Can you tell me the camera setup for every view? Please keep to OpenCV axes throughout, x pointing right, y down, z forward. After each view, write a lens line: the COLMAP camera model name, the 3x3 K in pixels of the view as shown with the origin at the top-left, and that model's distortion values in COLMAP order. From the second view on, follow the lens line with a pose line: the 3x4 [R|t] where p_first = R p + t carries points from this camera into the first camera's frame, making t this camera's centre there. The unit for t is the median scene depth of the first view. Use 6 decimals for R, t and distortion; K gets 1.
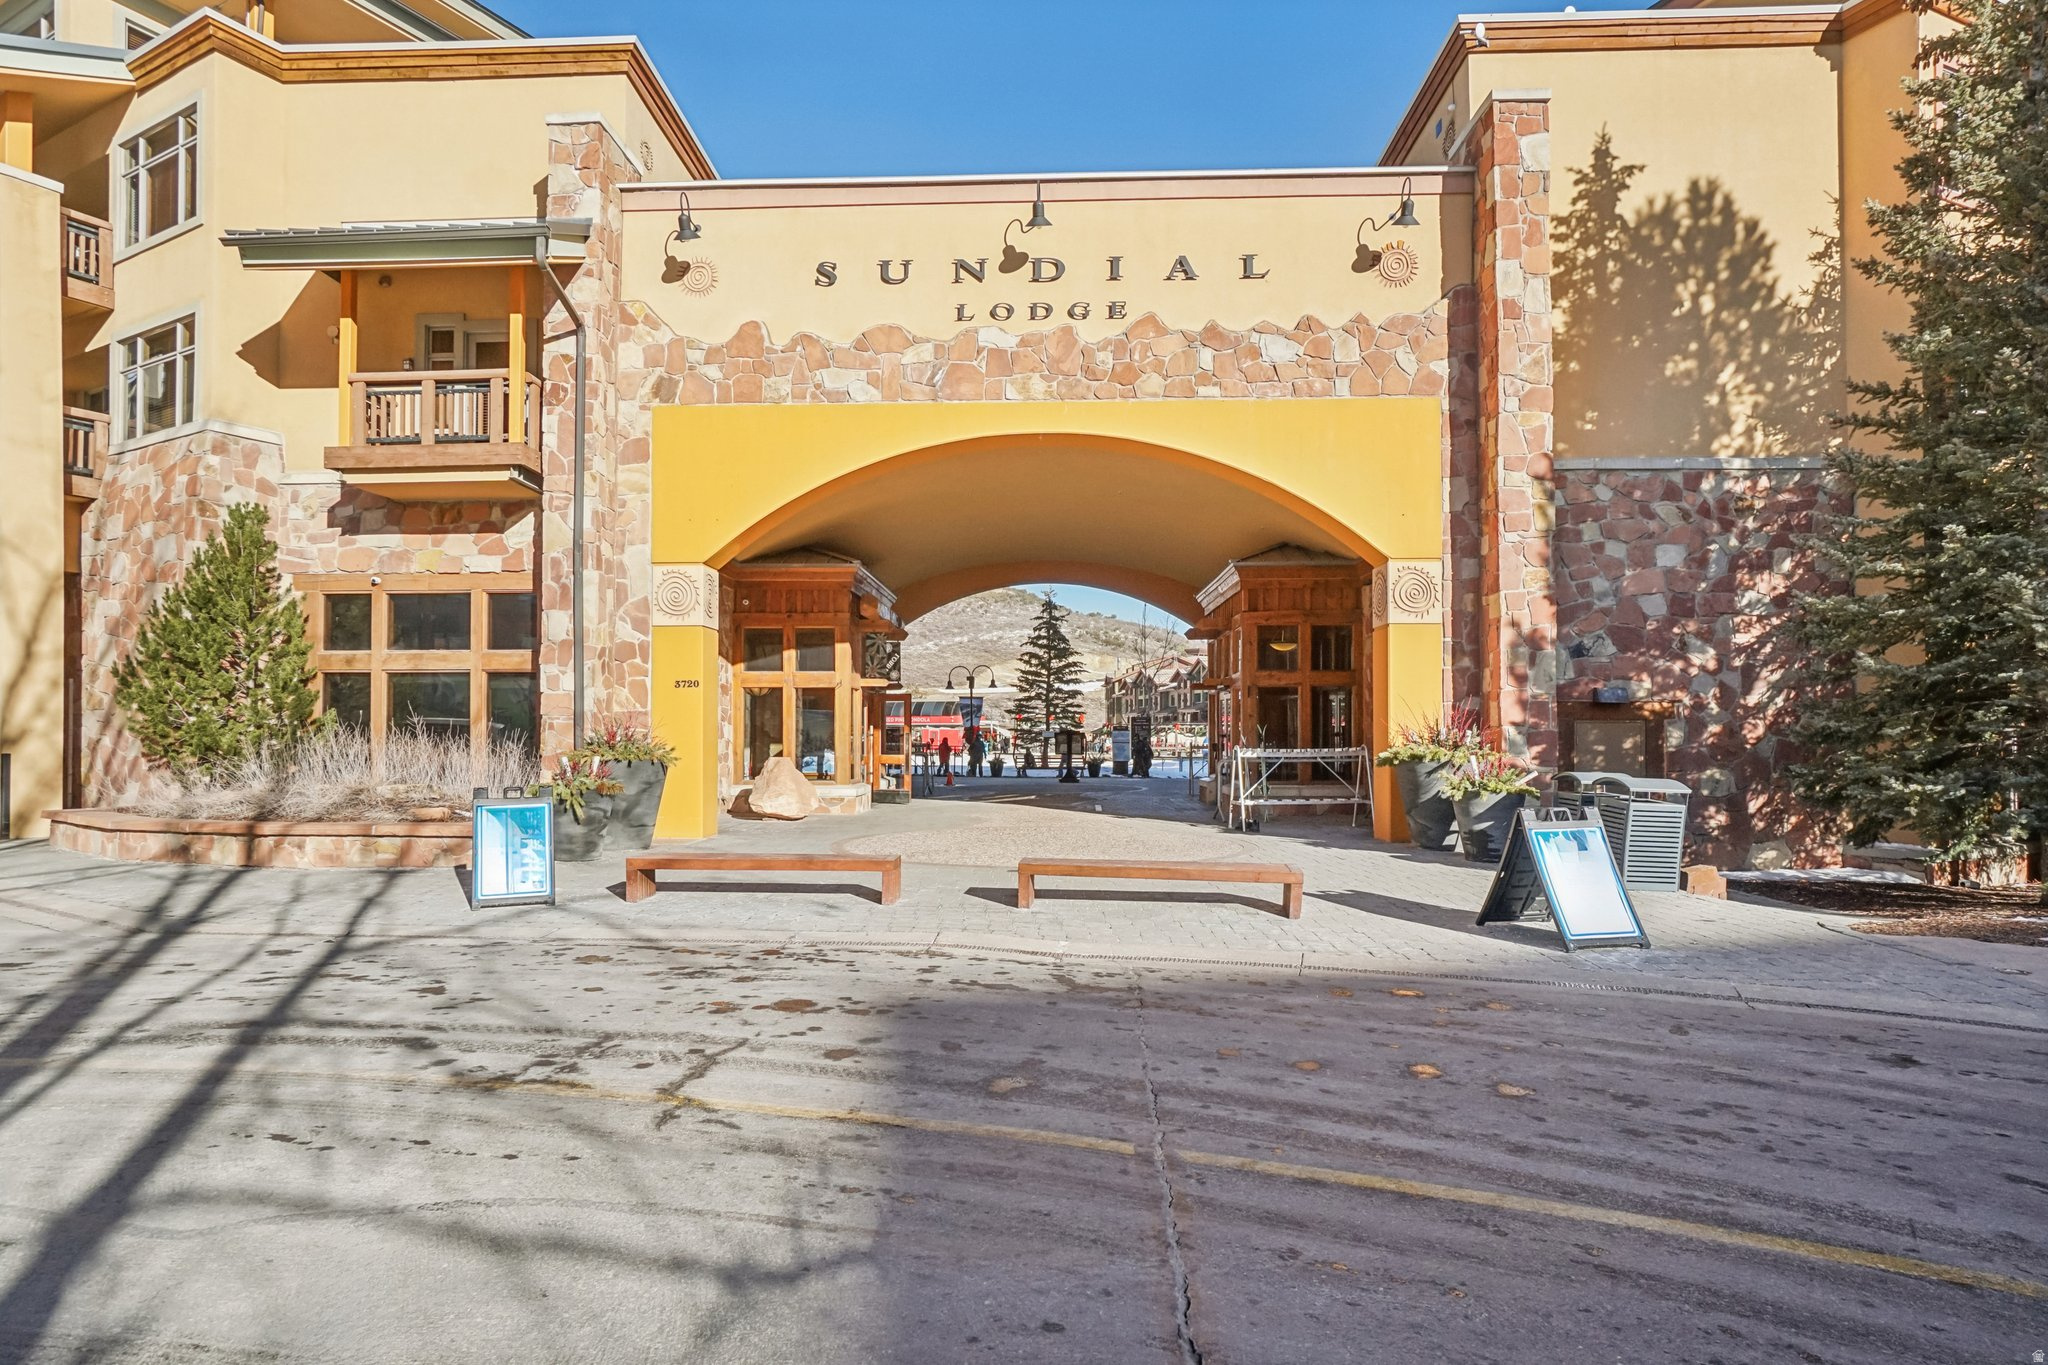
lens RADIAL K [[1106.2, 0, 1024.0], [0, 1106.2, 682.5], [0, 0, 1]] dist [-0.015419, -0.000080]
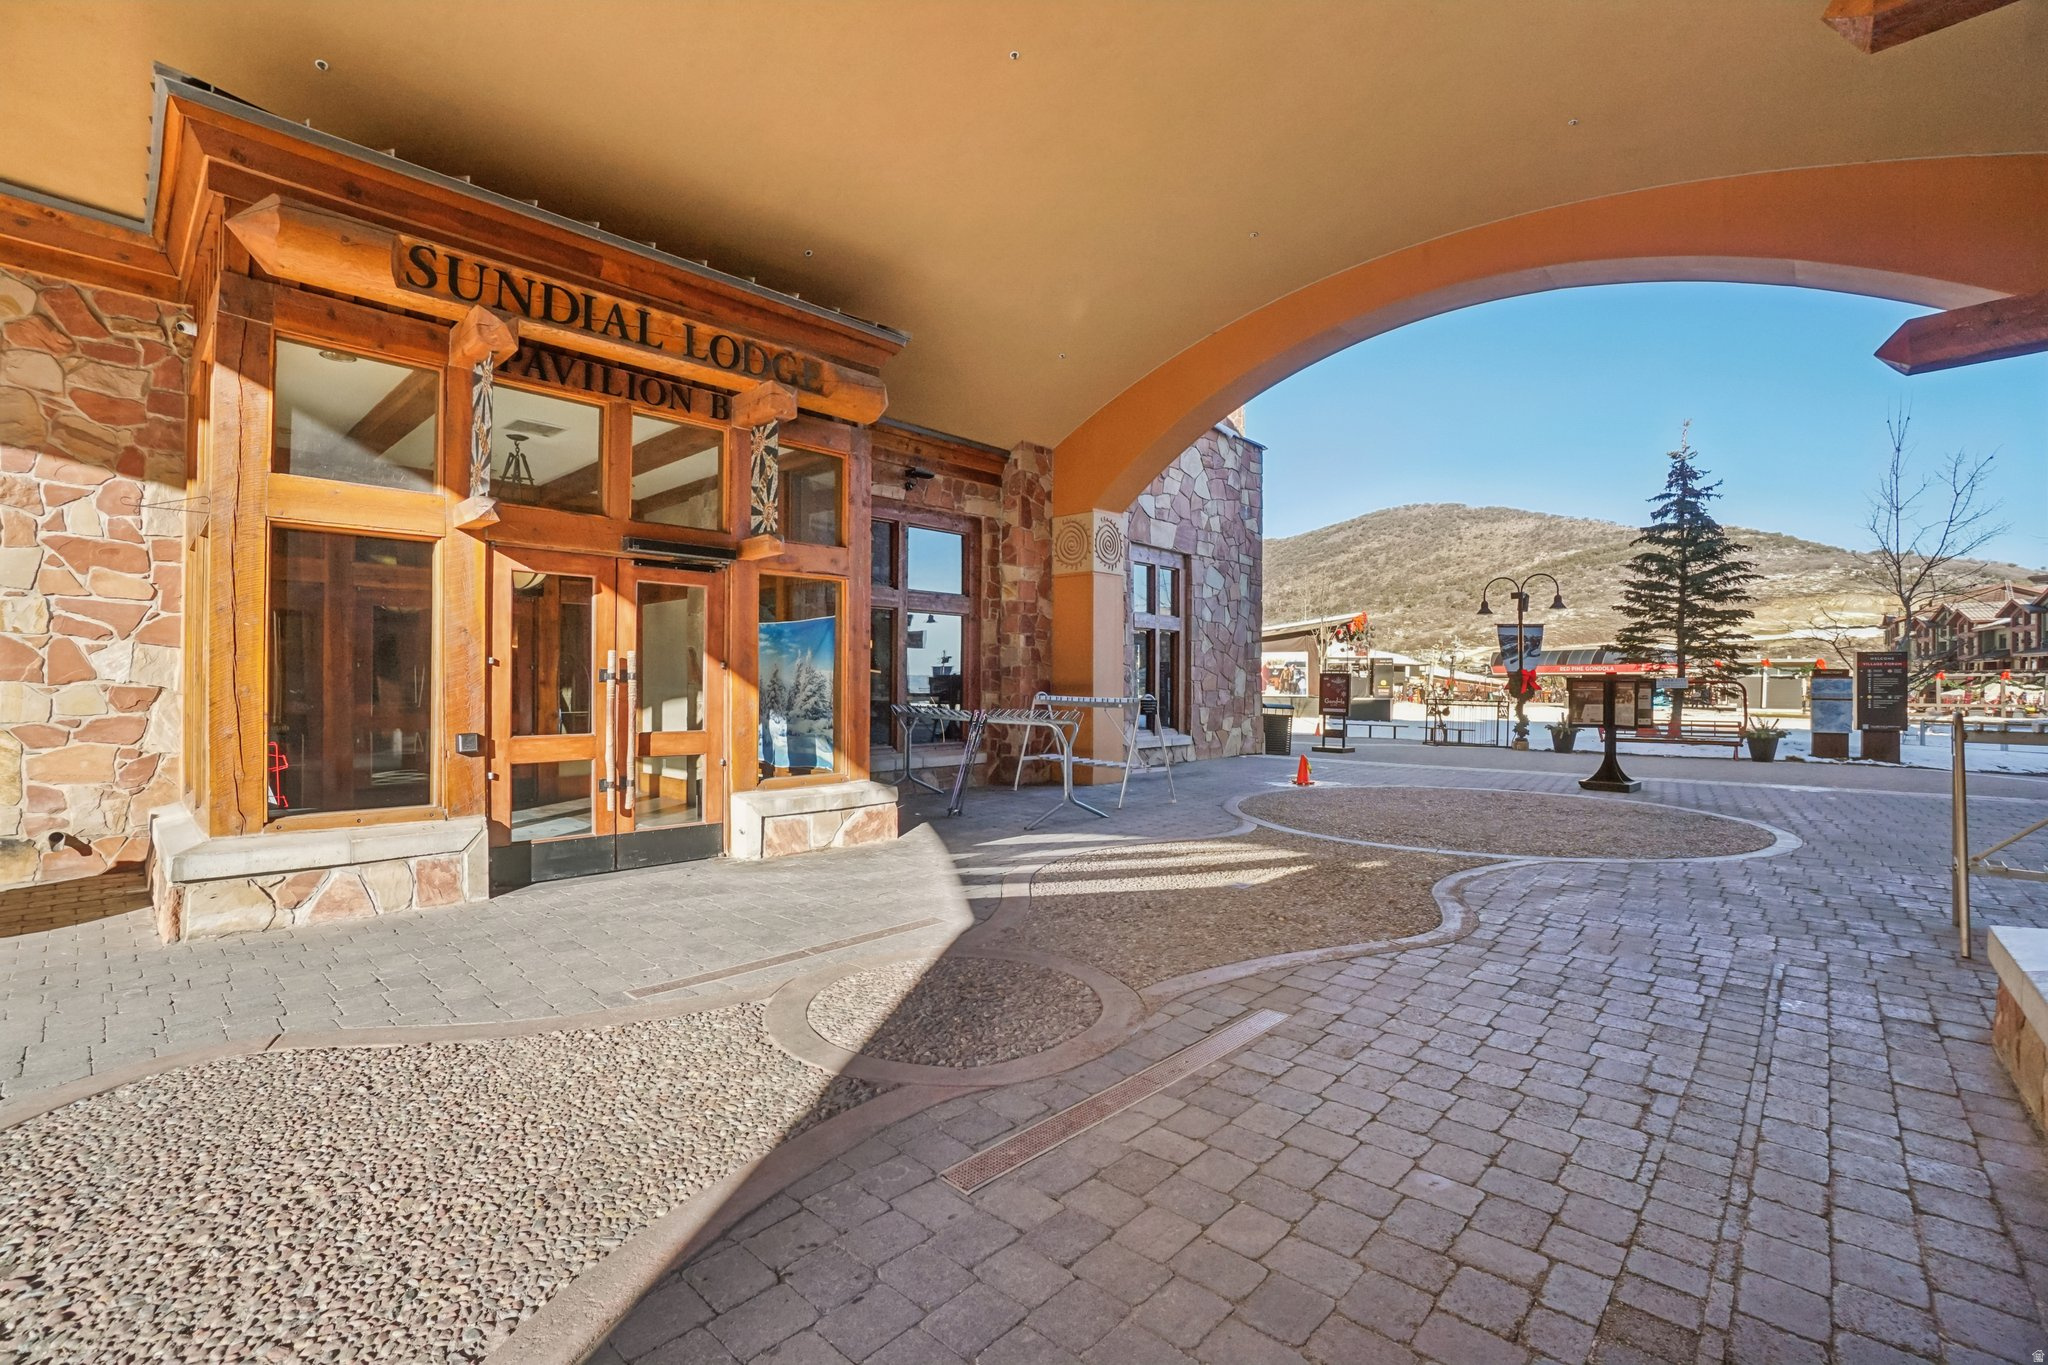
lens RADIAL K [[895.0, 0, 995.0], [0, 895.0, 674.7], [0, 0, 1]] dist [-0.044568, 0.011977]
pose [[0.742822, -0.000131, -0.669489, 0.218170], [0.025562, 0.999276, 0.028166, 0.062539], [0.669001, -0.038036, 0.742288, 1.304471]]
